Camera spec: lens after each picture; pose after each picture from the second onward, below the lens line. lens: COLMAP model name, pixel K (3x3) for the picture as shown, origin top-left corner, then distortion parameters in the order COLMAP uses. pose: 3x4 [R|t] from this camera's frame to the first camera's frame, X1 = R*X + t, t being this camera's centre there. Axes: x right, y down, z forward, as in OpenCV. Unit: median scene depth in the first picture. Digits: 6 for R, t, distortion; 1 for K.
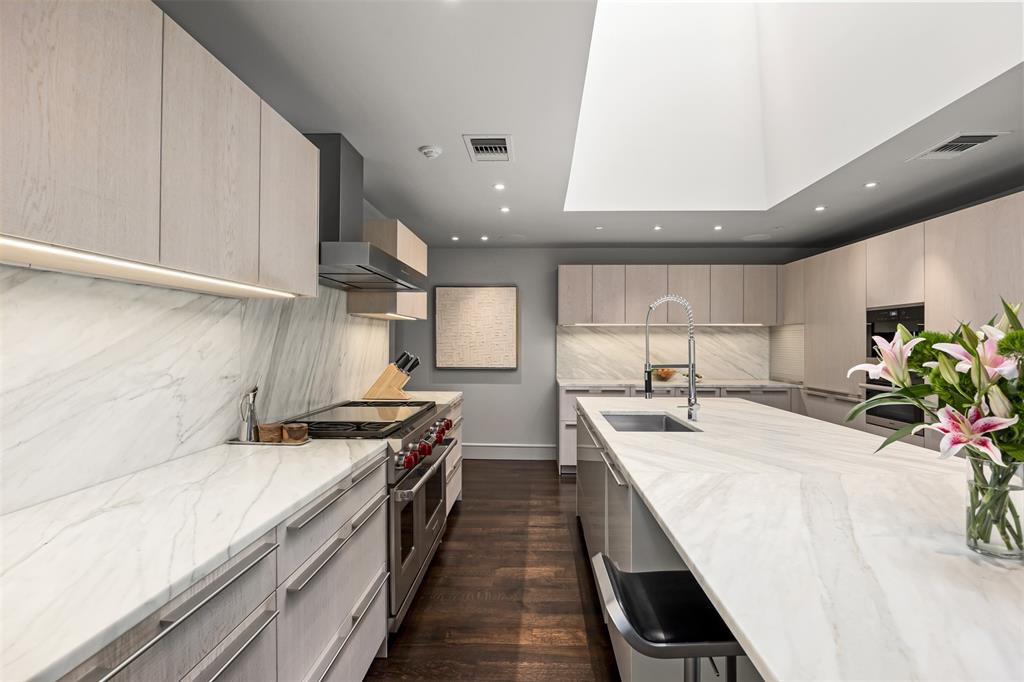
lens RADIAL K [[512.9, 0, 517.1], [0, 512.9, 344.2], [0, 0, 1]] dist [0.003906, 0.000232]
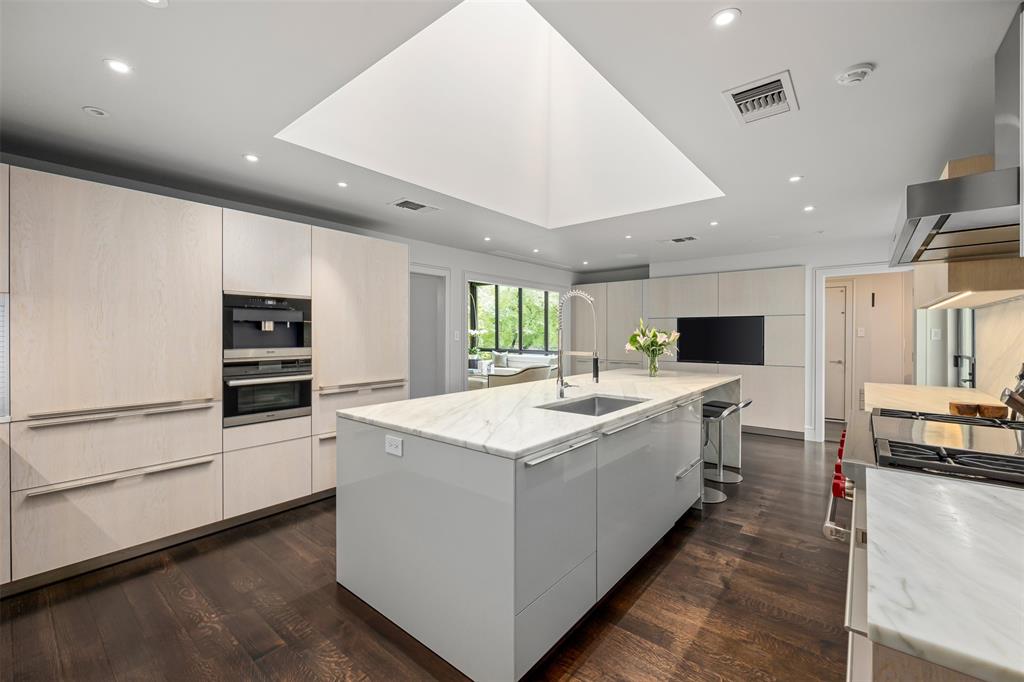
lens RADIAL K [[436.6, 0, 503.3], [0, 436.6, 335.8], [0, 0, 1]] dist [0.002112, 0.000131]
pose [[-0.793626, -0.002547, 0.608401, -0.173011], [0.000219, 0.999990, 0.004472, -0.001249], [-0.608406, 0.003682, -0.793617, 2.018895]]
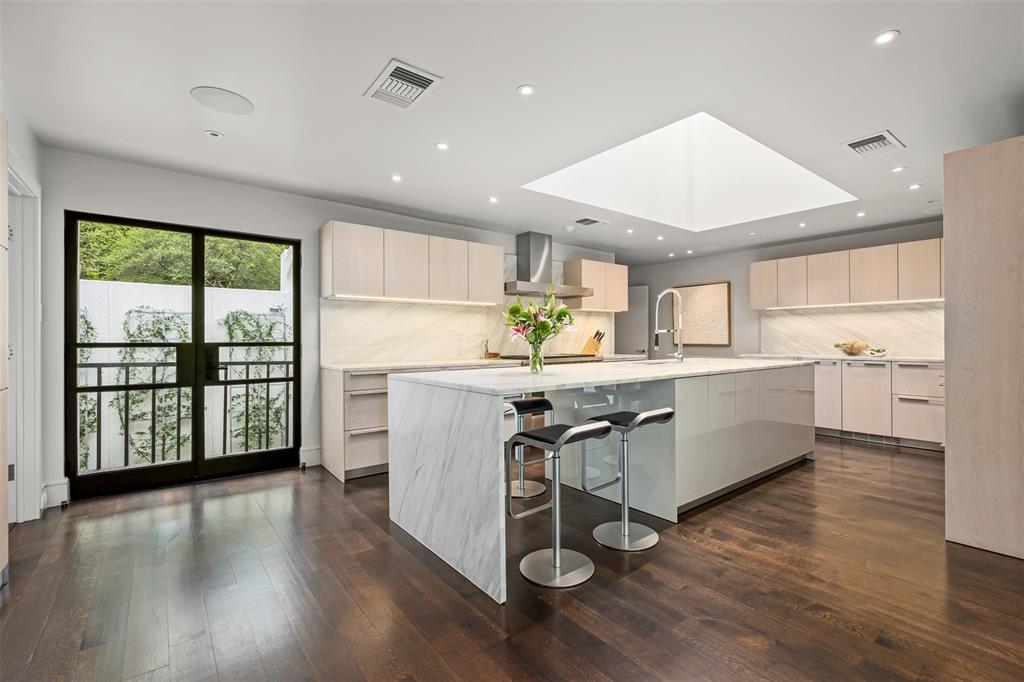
lens RADIAL K [[436.6, 0, 512.6], [0, 436.6, 339.7], [0, 0, 1]] dist [0.002112, 0.000131]
pose [[0.641987, -0.004135, -0.766705, 1.133995], [0.002950, 0.999991, -0.002923, 0.080394], [0.766710, -0.000385, 0.641993, -0.324298]]
